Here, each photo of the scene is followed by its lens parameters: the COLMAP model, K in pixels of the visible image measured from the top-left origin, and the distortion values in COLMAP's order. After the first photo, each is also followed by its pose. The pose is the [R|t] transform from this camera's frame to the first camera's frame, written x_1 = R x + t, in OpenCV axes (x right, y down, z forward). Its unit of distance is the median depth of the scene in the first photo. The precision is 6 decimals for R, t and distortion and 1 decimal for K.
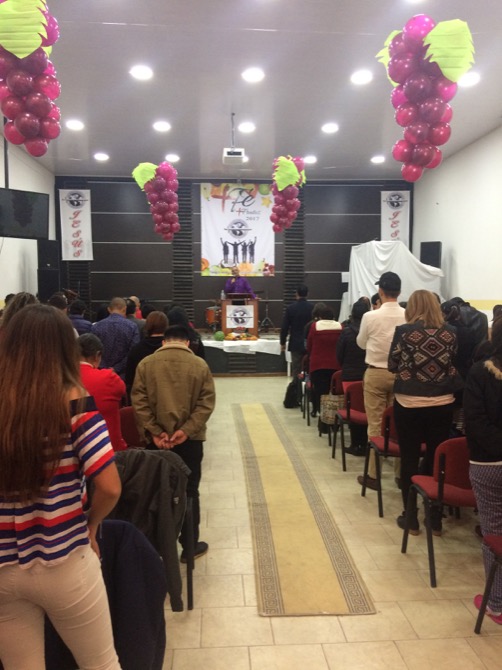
lens RADIAL K [[578.8, 0, 251.0], [0, 578.8, 335.0], [0, 0, 1]] dist [0.094632, -0.196530]
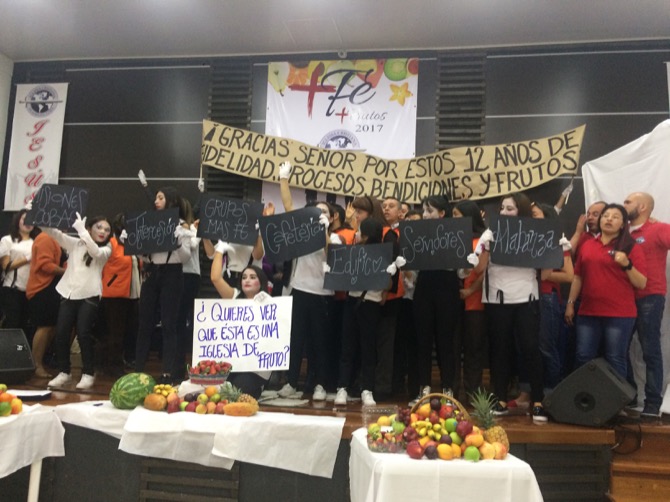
lens RADIAL K [[578.8, 0, 331.6], [0, 578.8, 266.1], [0, 0, 1]] dist [0.094632, -0.196530]
pose [[0.973934, 0.019732, -0.225972, 0.084556], [-0.053904, 0.987804, -0.146072, -0.017364], [0.220334, 0.154445, 0.963120, 0.562523]]
